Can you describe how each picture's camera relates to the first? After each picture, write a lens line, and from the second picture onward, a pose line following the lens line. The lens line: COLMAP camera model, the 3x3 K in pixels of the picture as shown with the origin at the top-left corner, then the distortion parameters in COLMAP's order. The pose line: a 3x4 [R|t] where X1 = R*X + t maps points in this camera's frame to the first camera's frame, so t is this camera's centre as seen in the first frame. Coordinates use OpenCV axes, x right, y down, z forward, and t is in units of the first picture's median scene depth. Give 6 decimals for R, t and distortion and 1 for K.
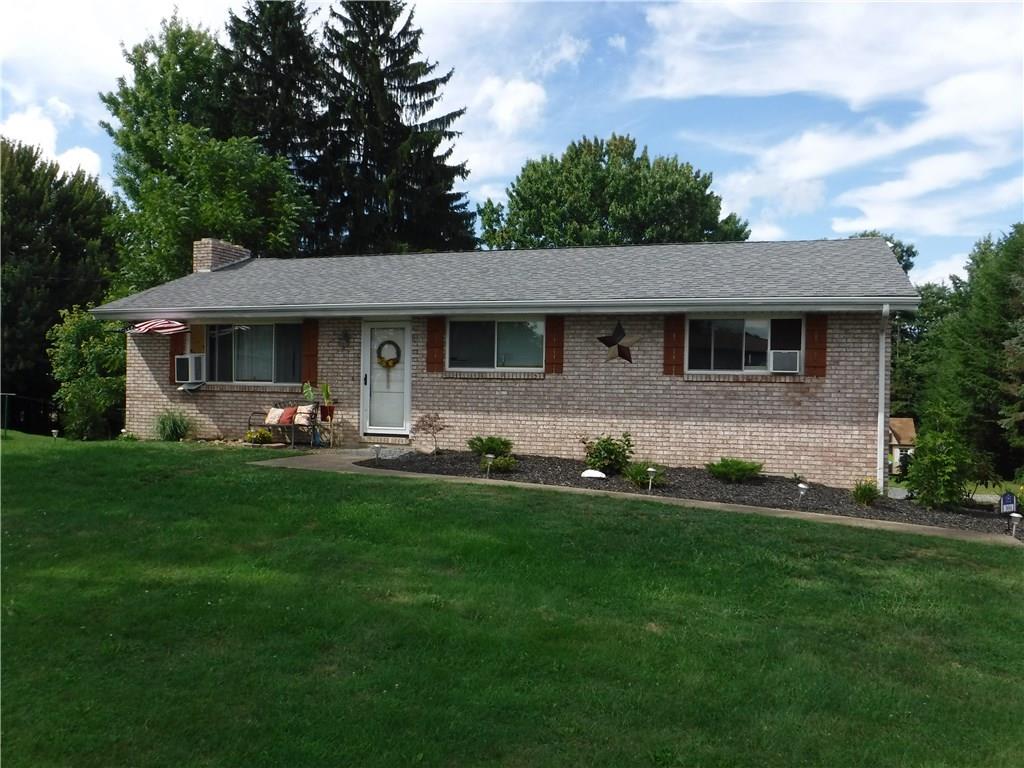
lens RADIAL K [[841.6, 0, 512.0], [0, 841.6, 384.0], [0, 0, 1]] dist [-0.074044, 0.003747]
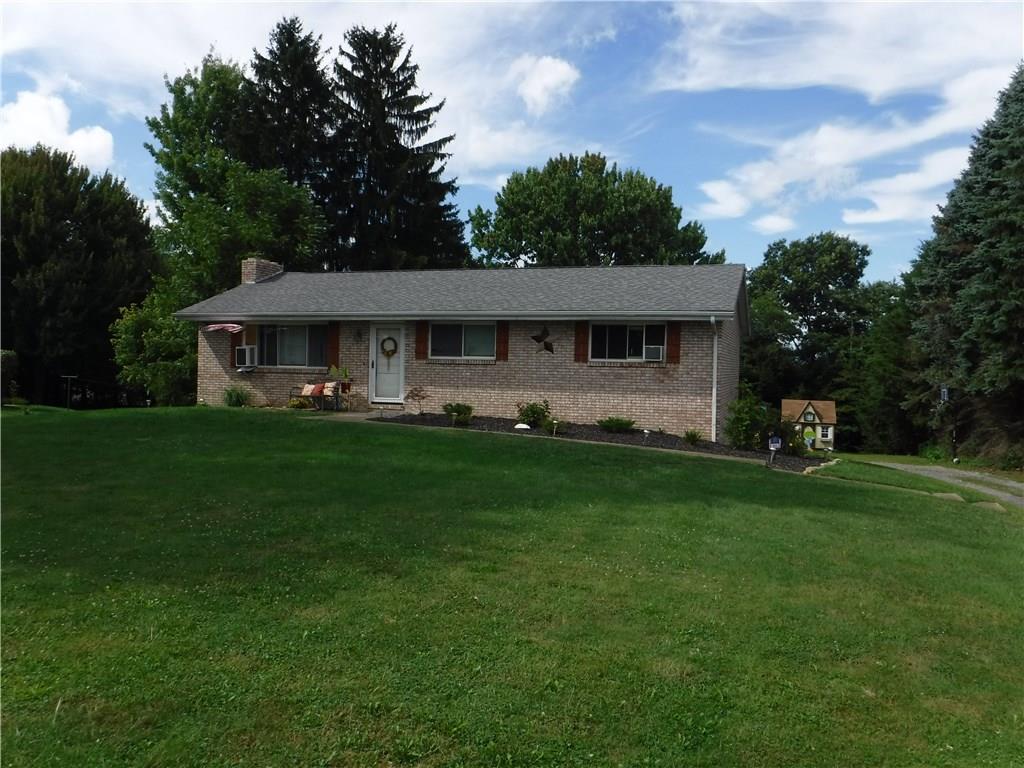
lens RADIAL K [[869.6, 0, 512.0], [0, 869.6, 384.0], [0, 0, 1]] dist [-0.081526, -0.000663]
pose [[0.999979, 0.004913, -0.004210, 0.051737], [-0.004858, 0.999903, 0.013038, 0.005712], [0.004274, -0.013017, 0.999906, -0.357280]]
